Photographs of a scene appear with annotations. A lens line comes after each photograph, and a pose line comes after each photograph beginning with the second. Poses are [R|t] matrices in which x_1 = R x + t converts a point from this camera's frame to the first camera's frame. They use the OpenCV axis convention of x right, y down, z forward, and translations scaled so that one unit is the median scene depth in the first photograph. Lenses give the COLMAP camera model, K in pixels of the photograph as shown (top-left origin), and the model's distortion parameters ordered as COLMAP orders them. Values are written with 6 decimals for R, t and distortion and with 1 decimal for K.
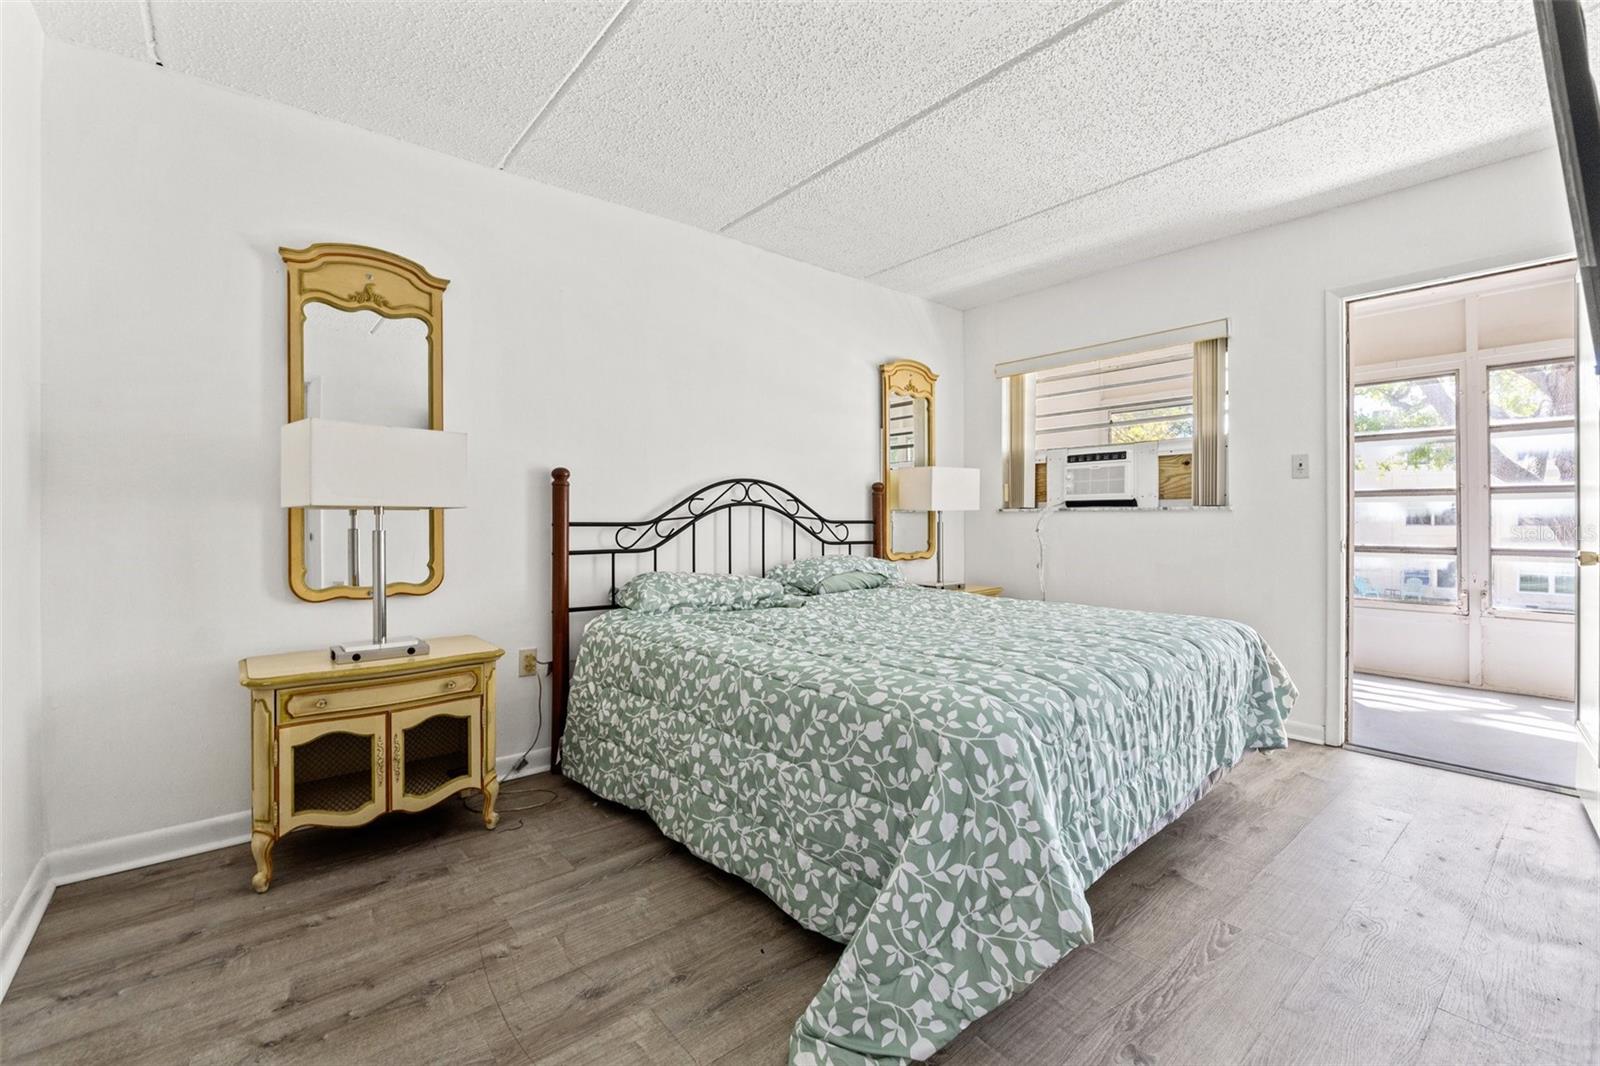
lens RADIAL K [[688.2, 0, 802.9], [0, 688.2, 525.7], [0, 0, 1]] dist [-0.000140, 0.000029]
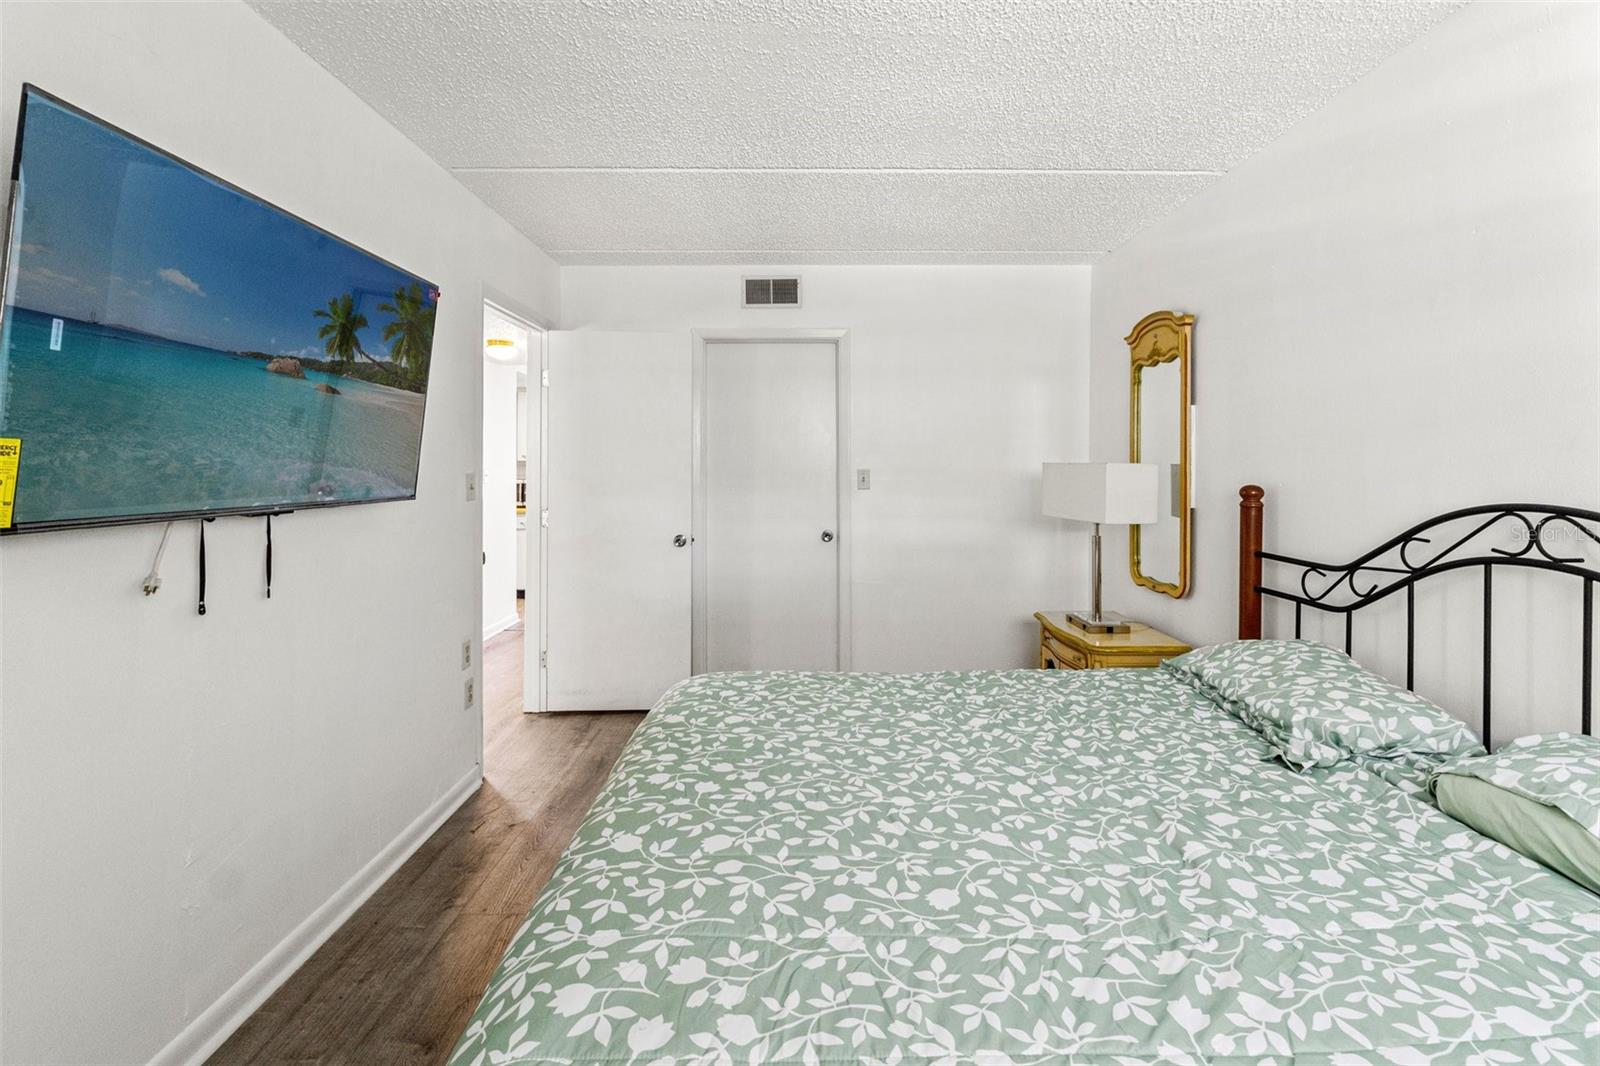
lens RADIAL K [[688.2, 0, 802.7], [0, 688.2, 532.1], [0, 0, 1]] dist [-0.000140, 0.000029]
pose [[-0.633469, 0.079757, -0.769647, 0.570137], [0.000514, 0.994717, 0.102657, -0.101521], [0.773768, 0.064634, -0.630163, 0.978617]]
